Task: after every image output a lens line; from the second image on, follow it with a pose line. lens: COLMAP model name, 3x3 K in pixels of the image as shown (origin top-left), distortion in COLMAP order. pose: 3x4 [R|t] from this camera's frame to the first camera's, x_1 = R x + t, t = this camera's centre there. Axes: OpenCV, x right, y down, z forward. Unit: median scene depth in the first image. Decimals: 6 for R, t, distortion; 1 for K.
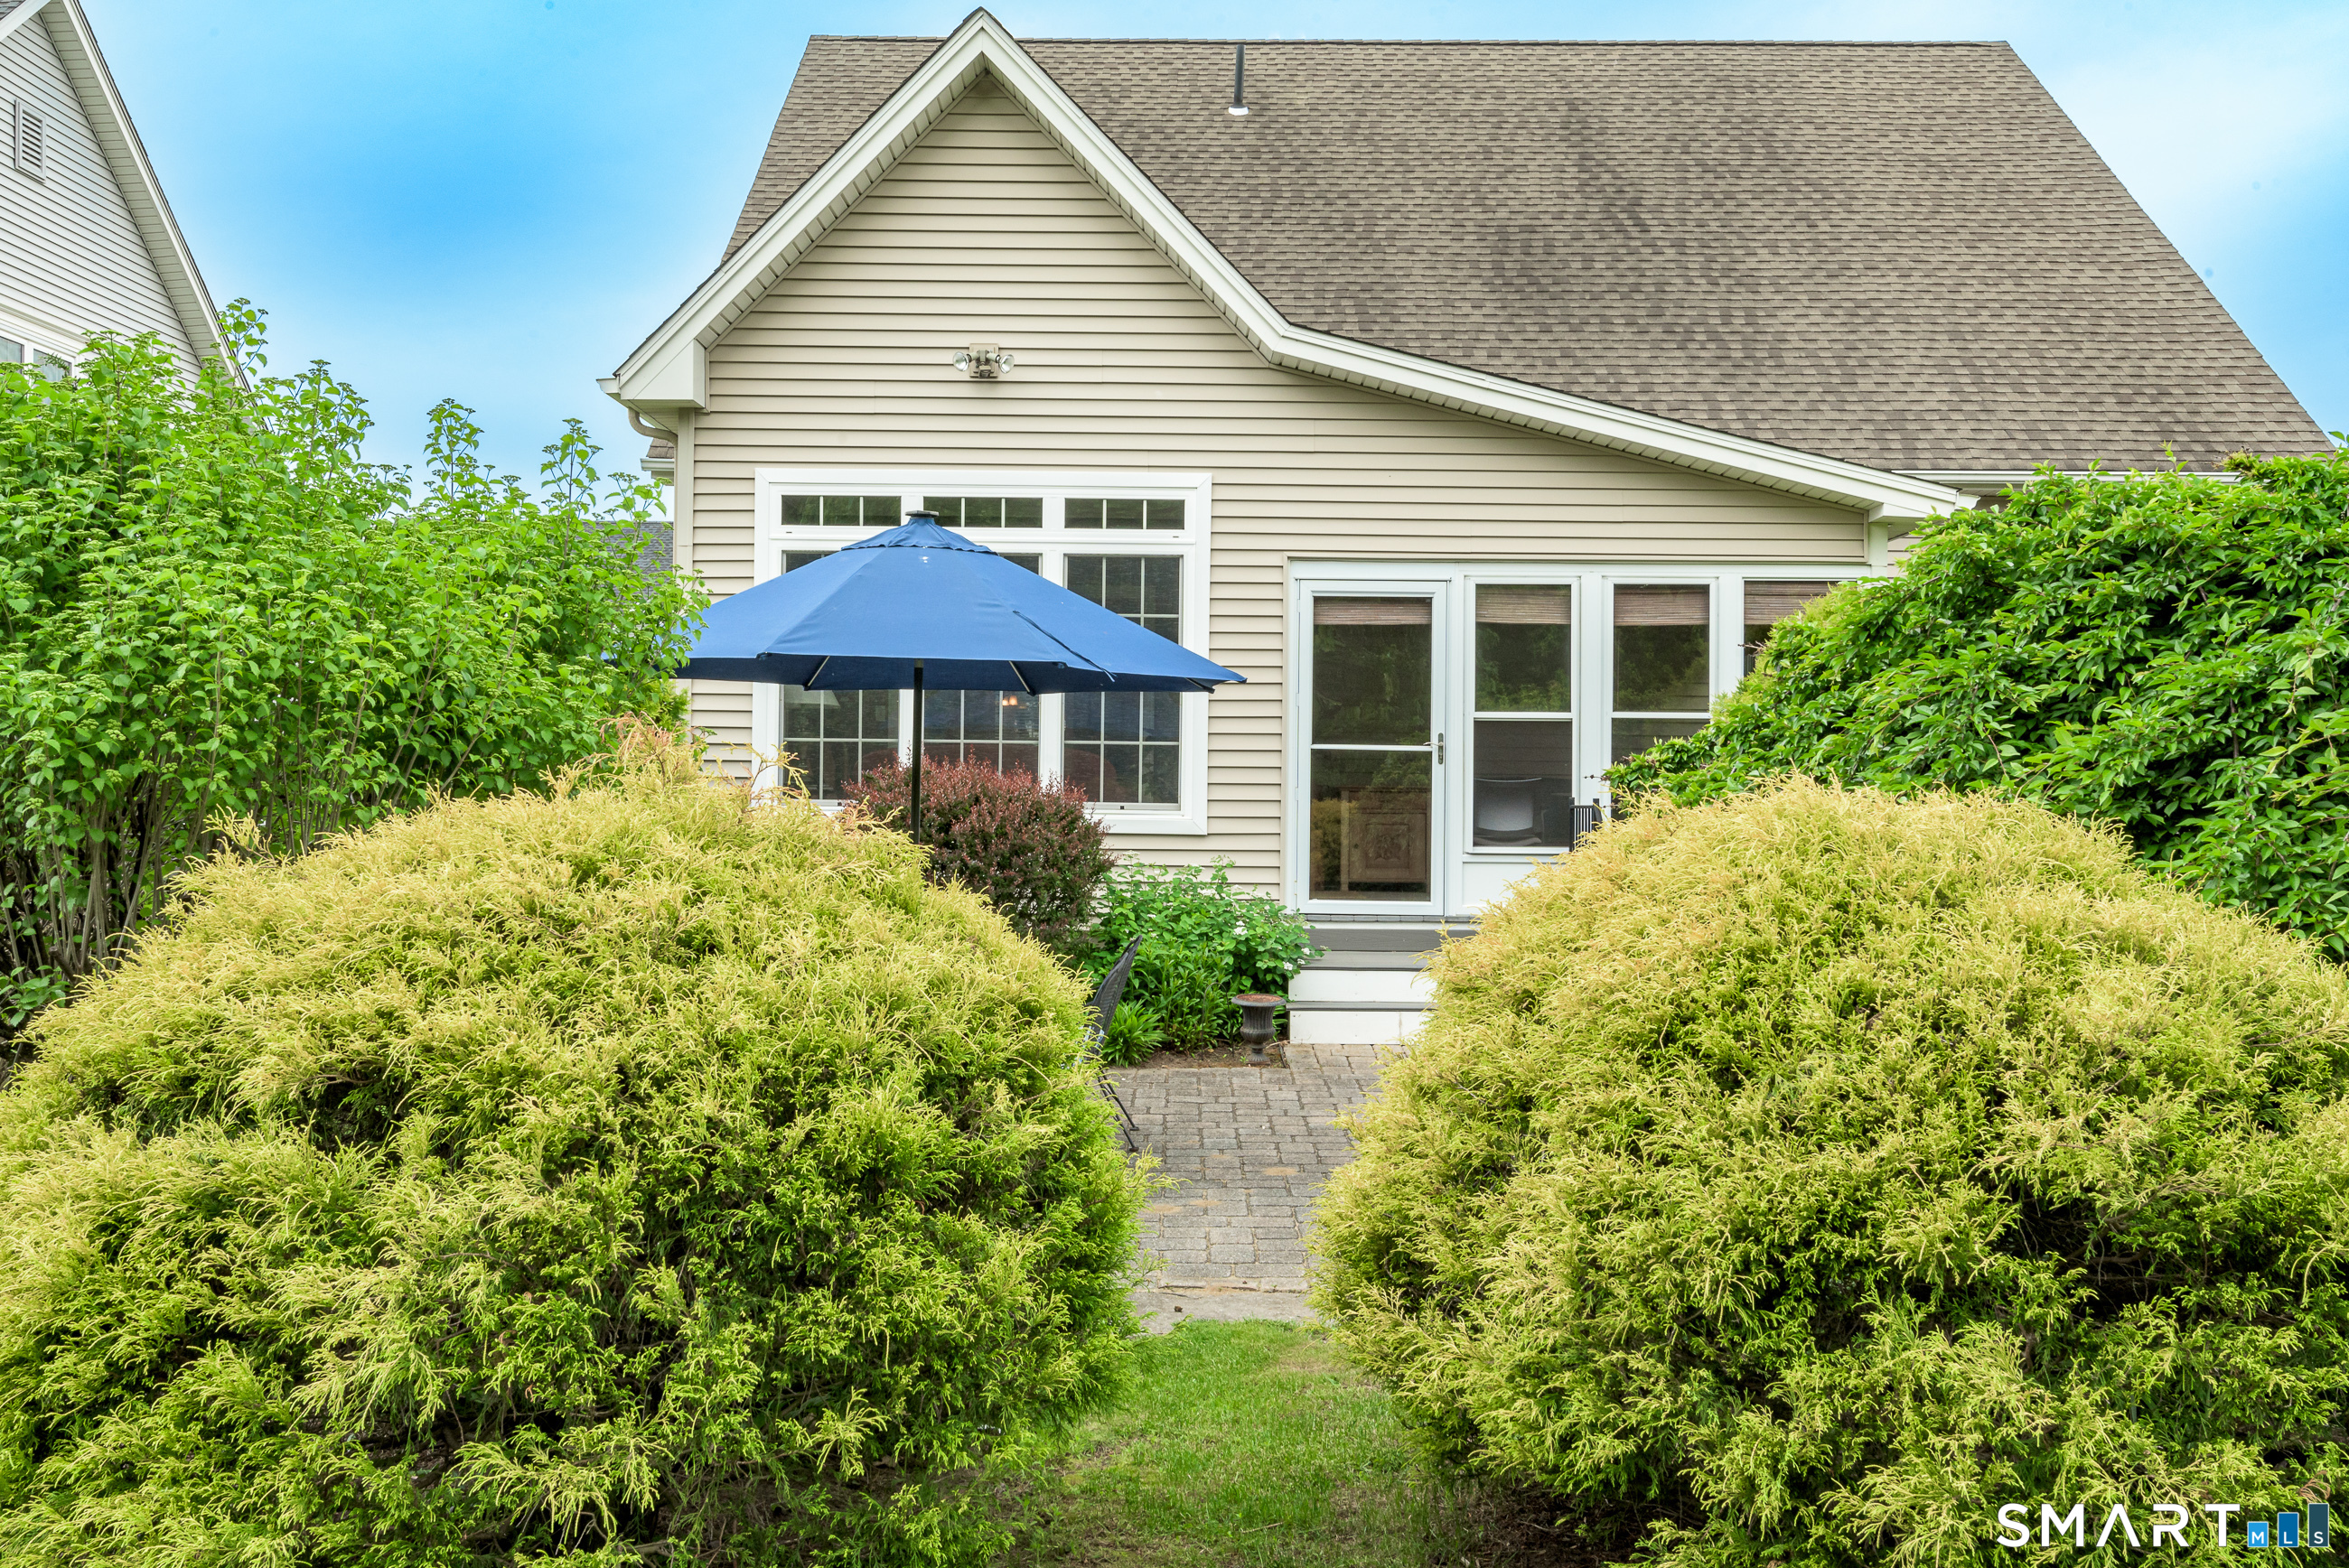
lens RADIAL K [[2063.6, 0, 1174.5], [0, 2063.6, 784.0], [0, 0, 1]] dist [0.031847, -0.003571]
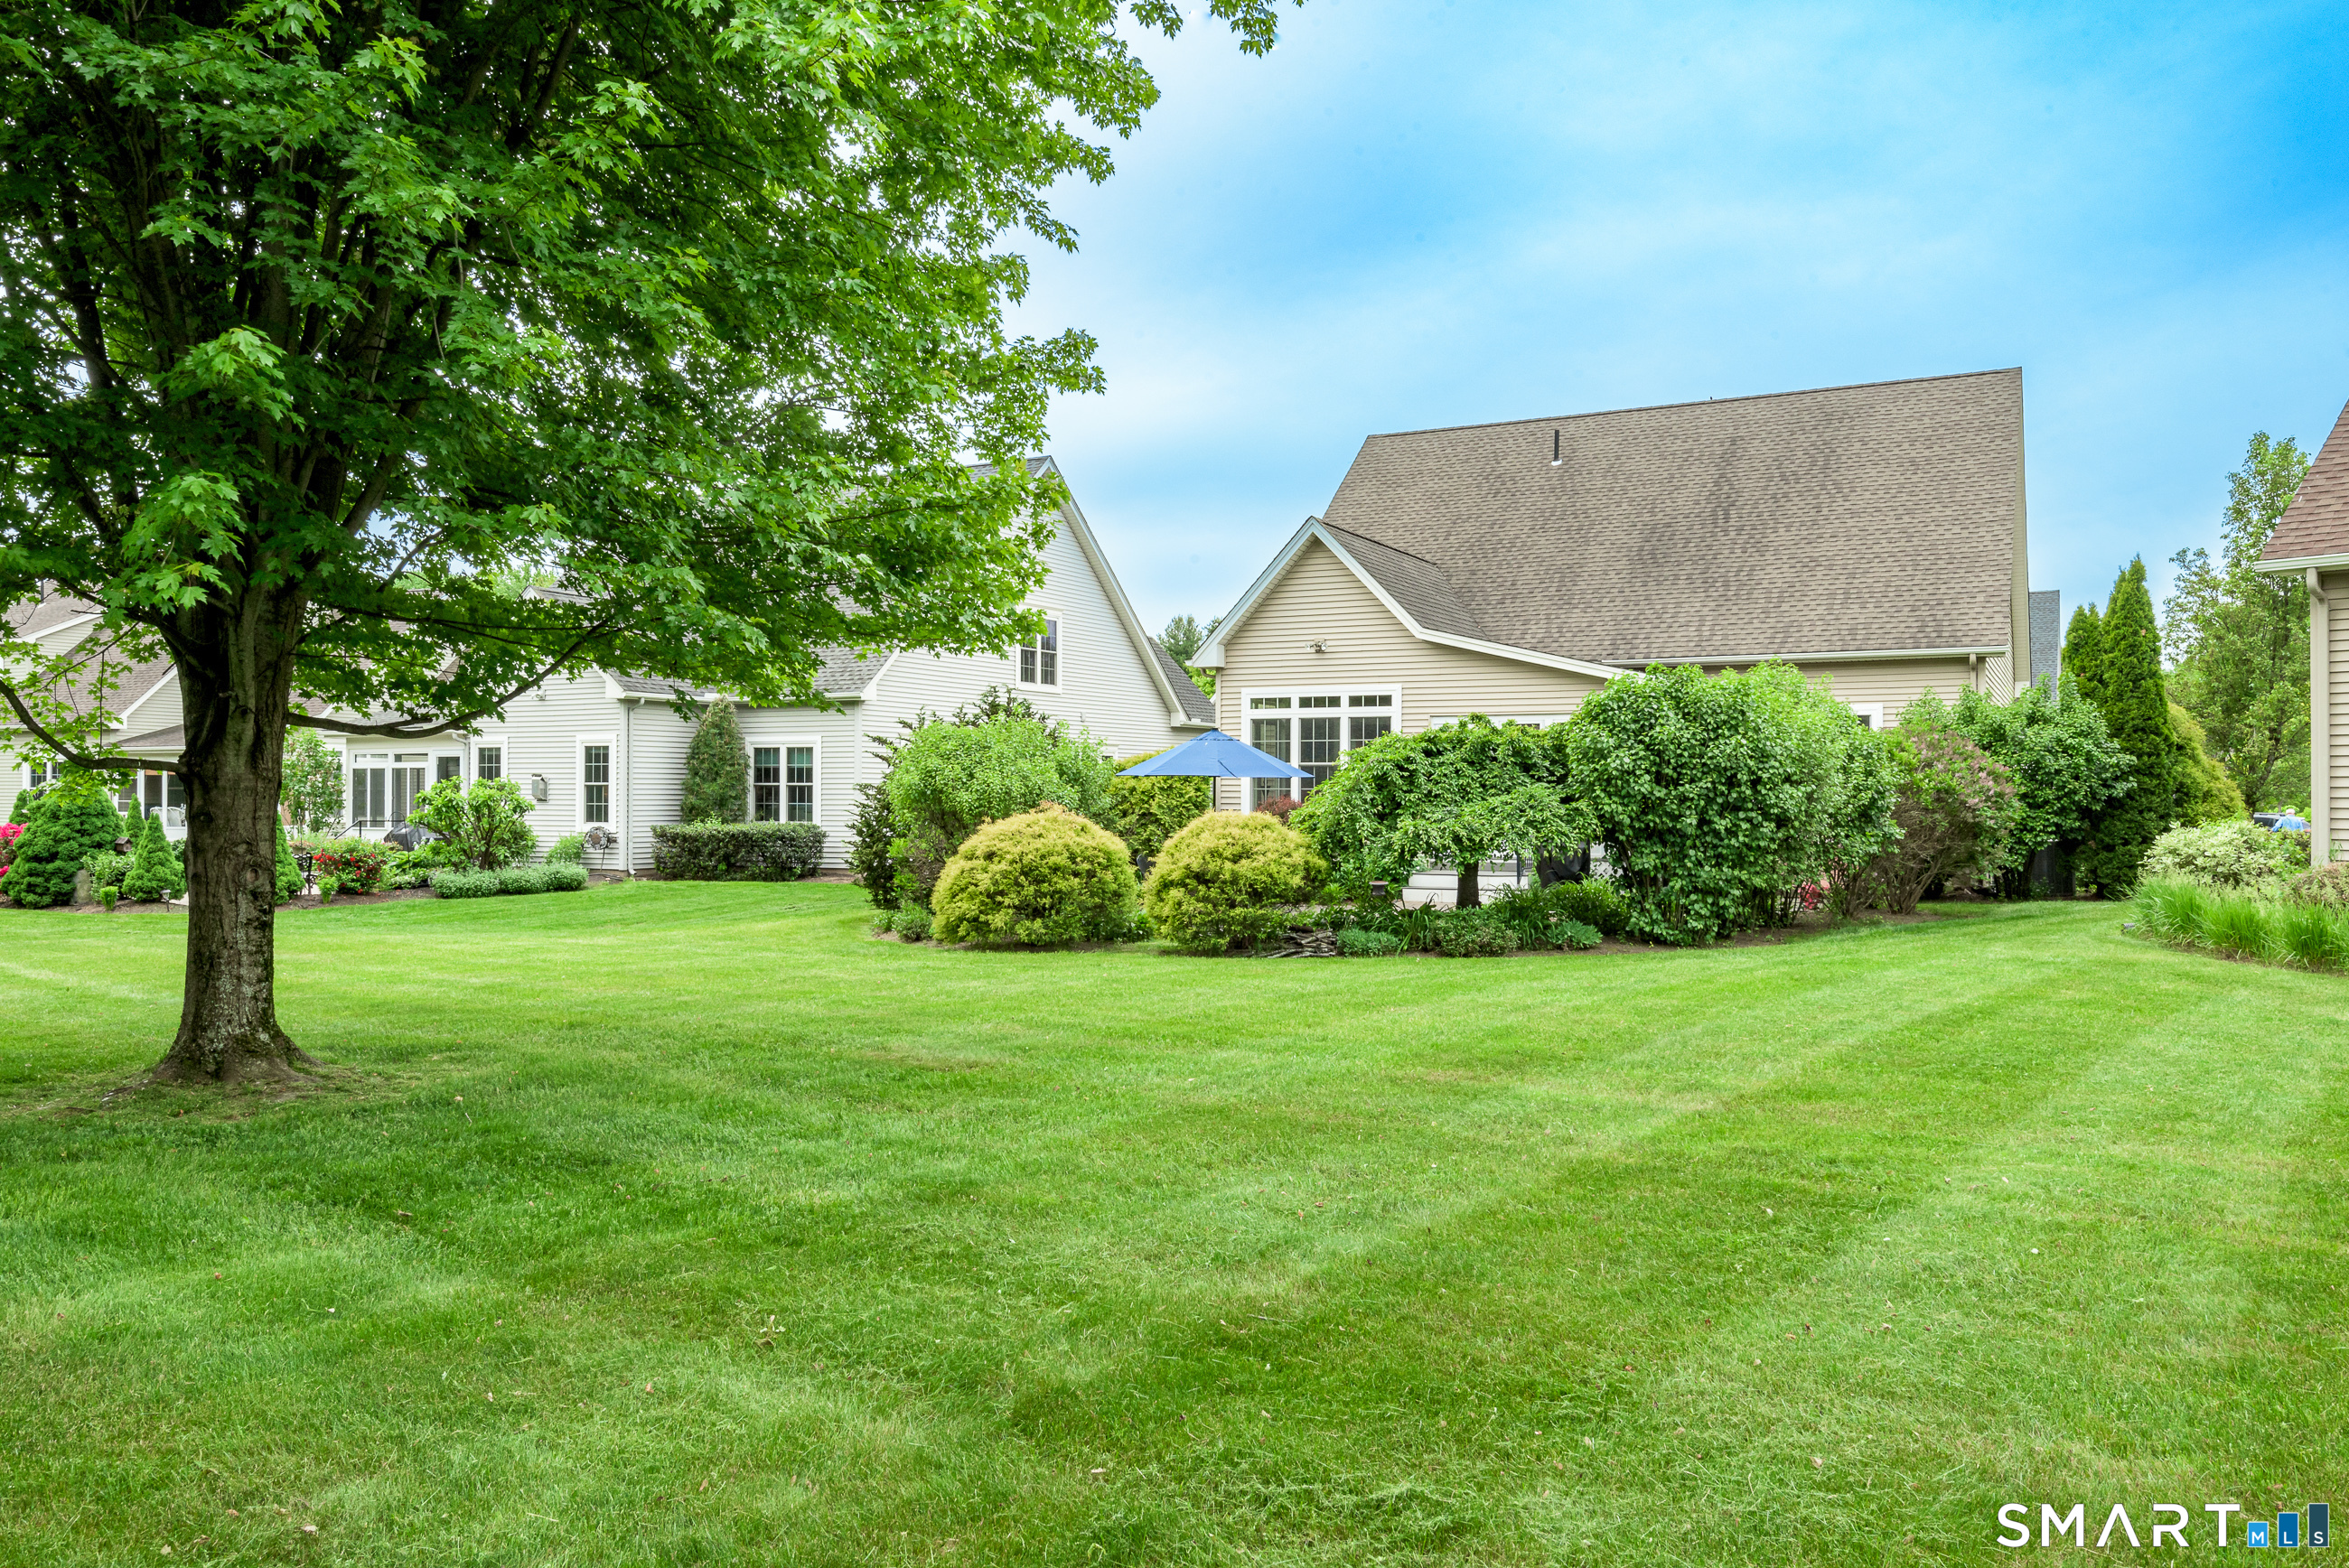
lens RADIAL K [[1406.2, 0, 1174.5], [0, 1406.2, 784.0], [0, 0, 1]] dist [0.006405, -0.000373]
pose [[0.905015, -0.015780, -0.425087, 0.501385], [0.011210, 0.999849, -0.013251, -0.006058], [0.425232, 0.007227, 0.905056, -0.698723]]
